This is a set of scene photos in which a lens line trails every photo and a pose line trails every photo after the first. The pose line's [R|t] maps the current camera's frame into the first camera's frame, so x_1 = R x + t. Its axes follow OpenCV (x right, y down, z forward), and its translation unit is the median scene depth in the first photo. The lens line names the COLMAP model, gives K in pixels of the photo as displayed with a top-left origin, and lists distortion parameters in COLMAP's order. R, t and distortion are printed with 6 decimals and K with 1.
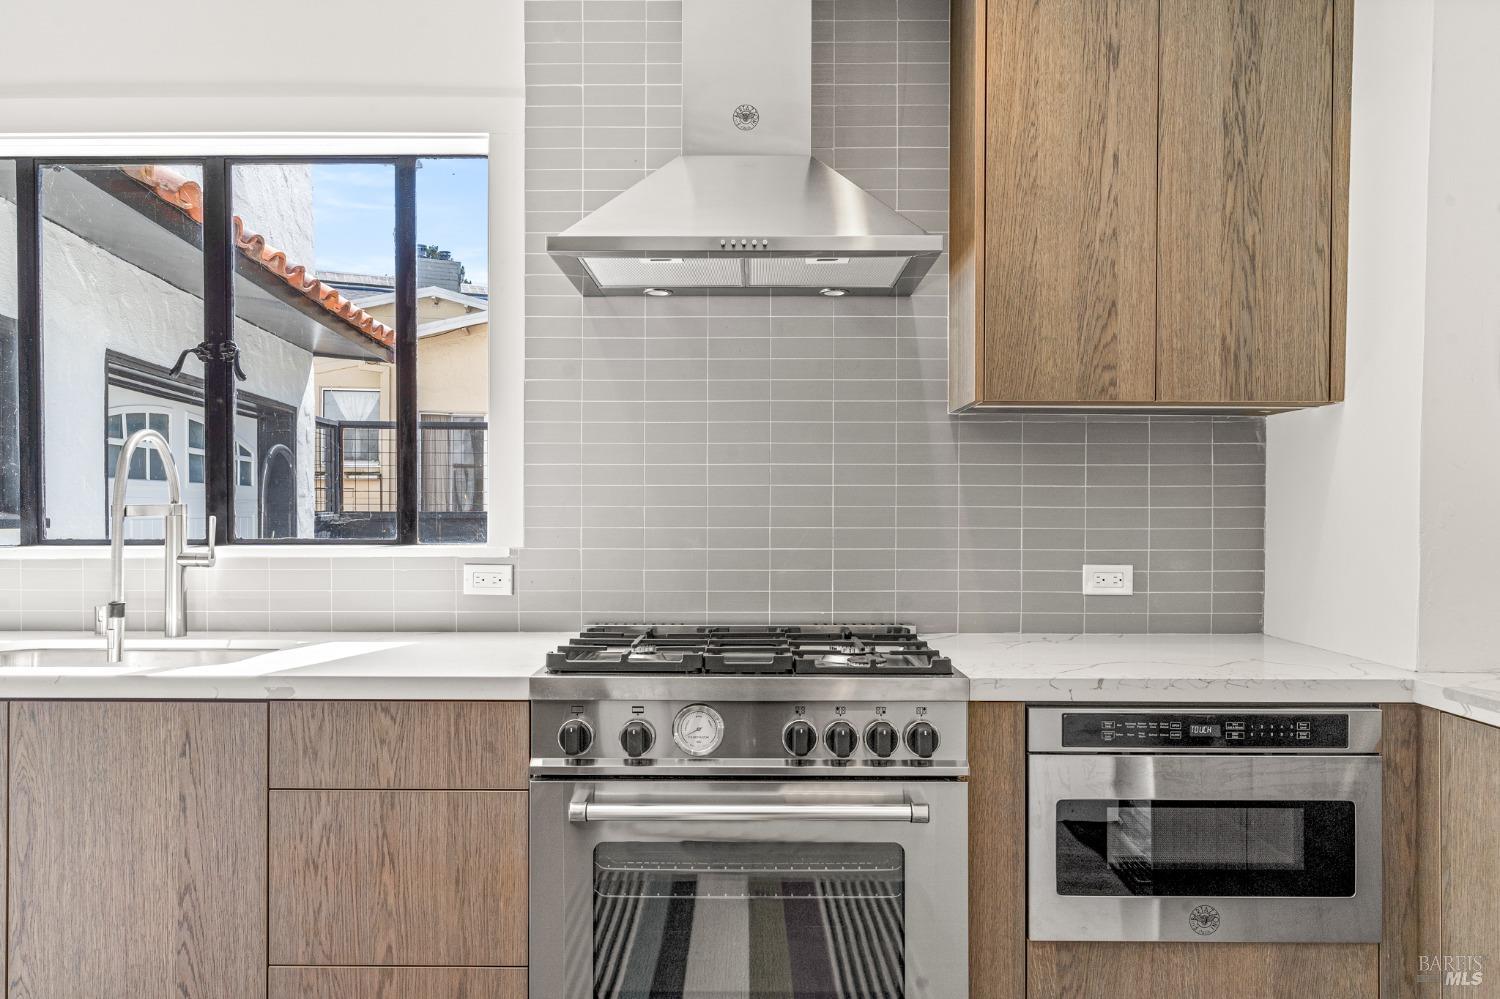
lens RADIAL K [[1071.6, 0, 748.3], [0, 1071.6, 502.6], [0, 0, 1]] dist [0.001326, 0.000648]
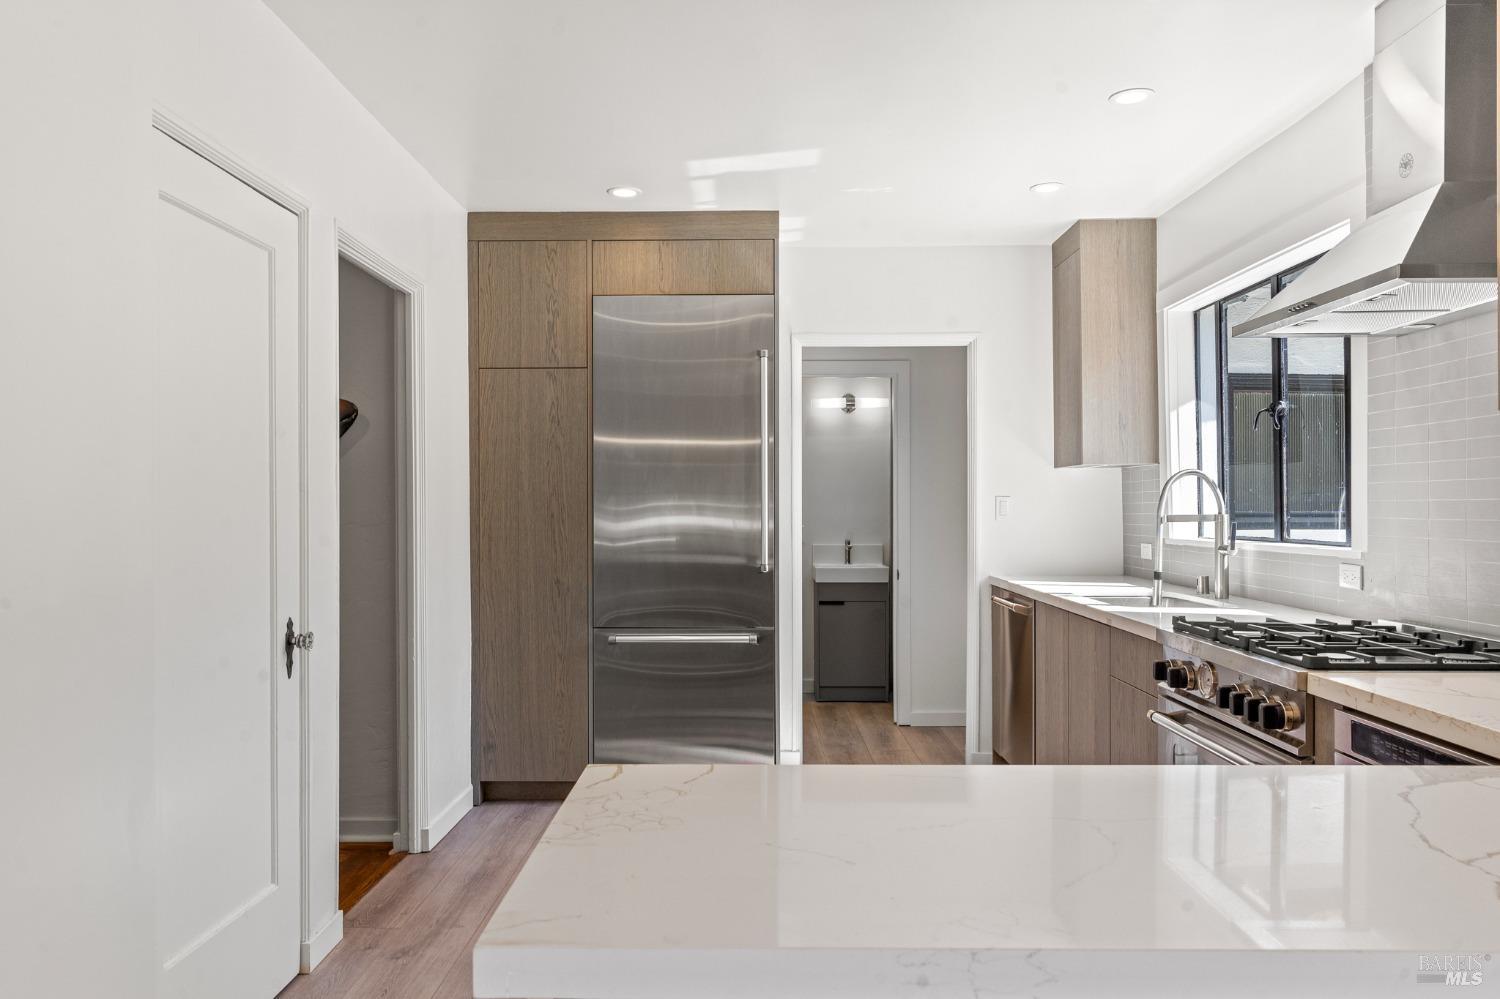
lens RADIAL K [[1104.4, 0, 752.4], [0, 1104.4, 502.0], [0, 0, 1]] dist [0.003884, 0.001474]
pose [[-0.005695, -0.003927, -0.999976, 1.054860], [0.006090, 0.999974, -0.003962, -0.014184], [0.999965, -0.006112, -0.005671, 0.311224]]
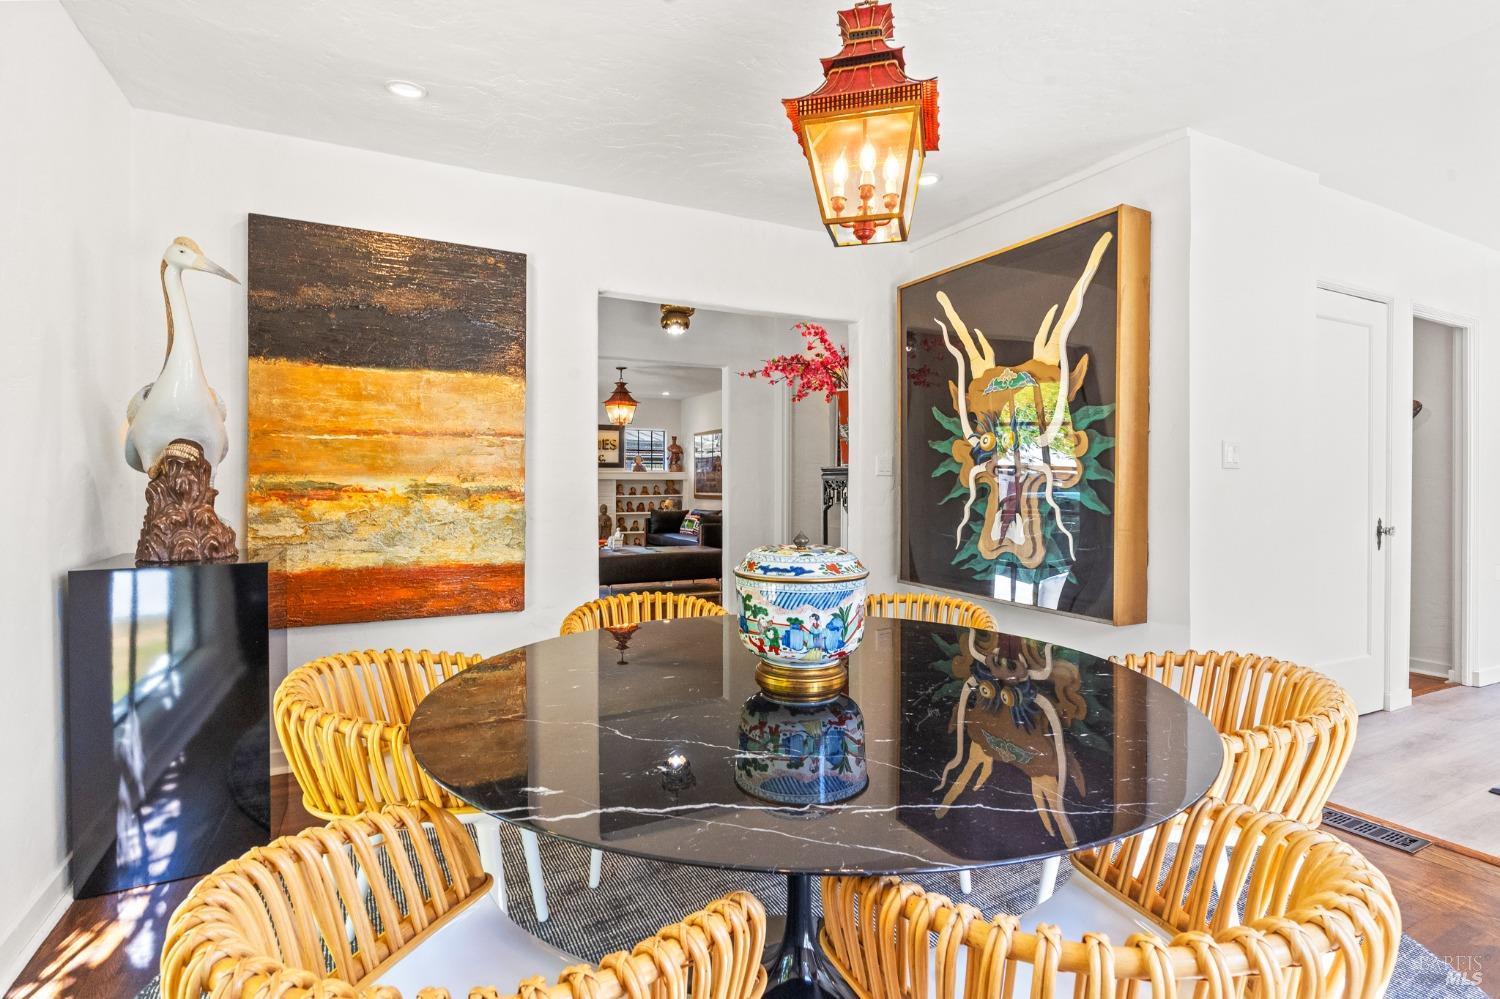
lens RADIAL K [[730.9, 0, 755.9], [0, 730.9, 493.3], [0, 0, 1]] dist [0.005863, -0.002829]
pose [[-0.880659, 0.009507, -0.473656, 1.794301], [0.004772, 0.999926, 0.011197, 0.035602], [0.473728, 0.007601, -0.880639, 0.551528]]
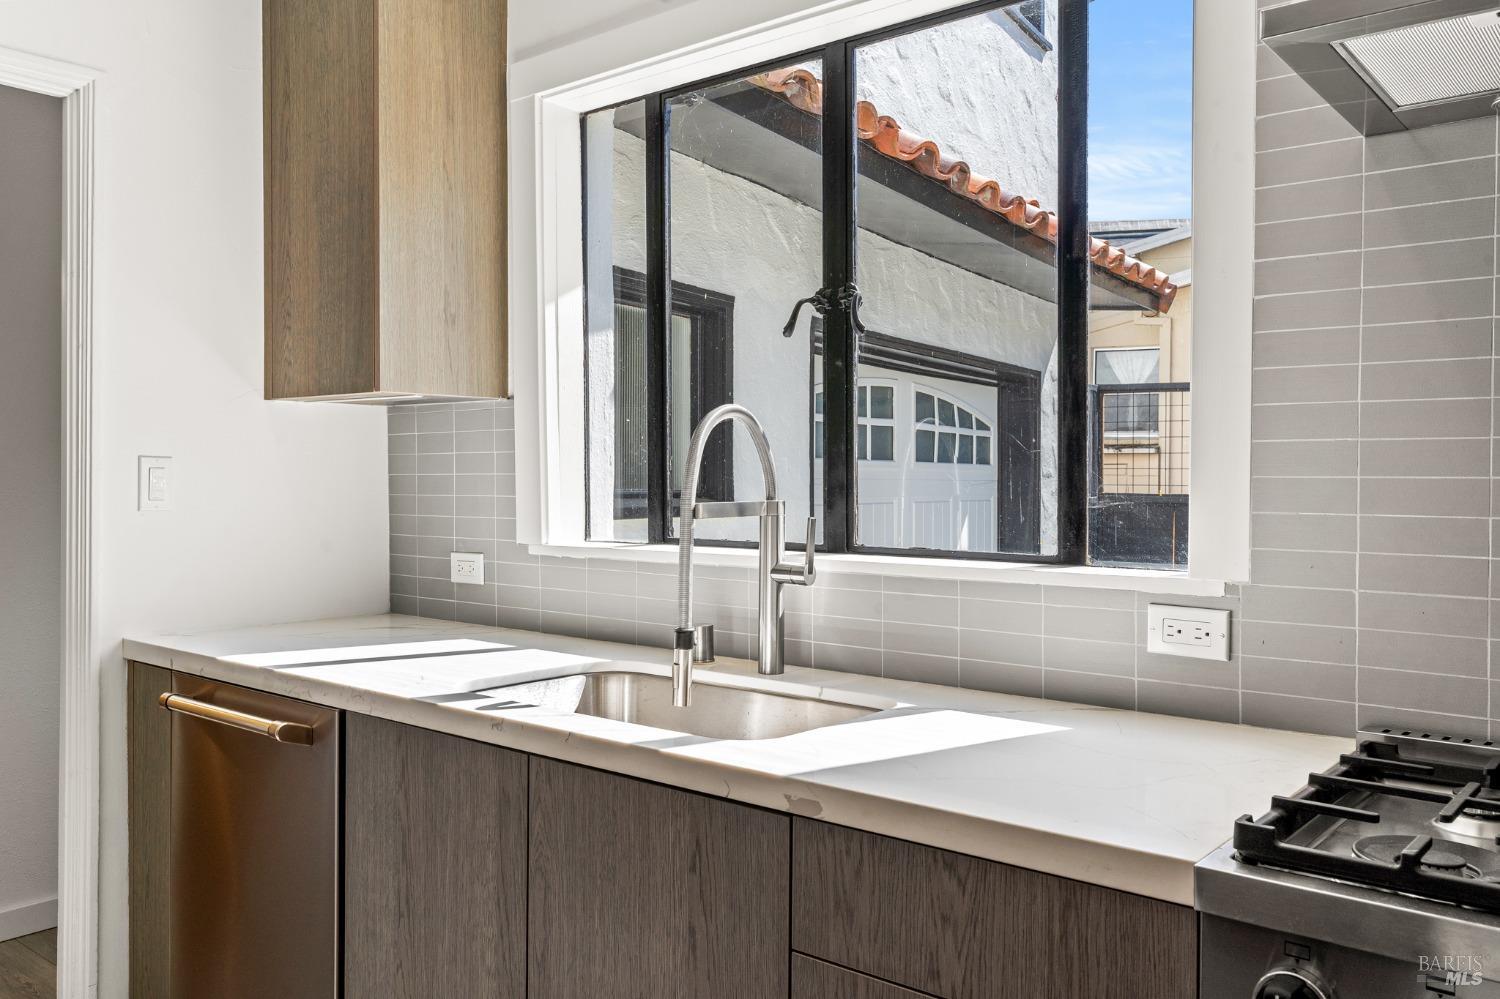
lens RADIAL K [[1184.1, 0, 741.4], [0, 1184.1, 487.4], [0, 0, 1]] dist [0.007276, -0.007511]
pose [[0.770510, 0.009032, -0.637364, -0.009874], [-0.002573, 0.999936, 0.011059, -0.016769], [0.637423, -0.006881, 0.770484, 0.321277]]
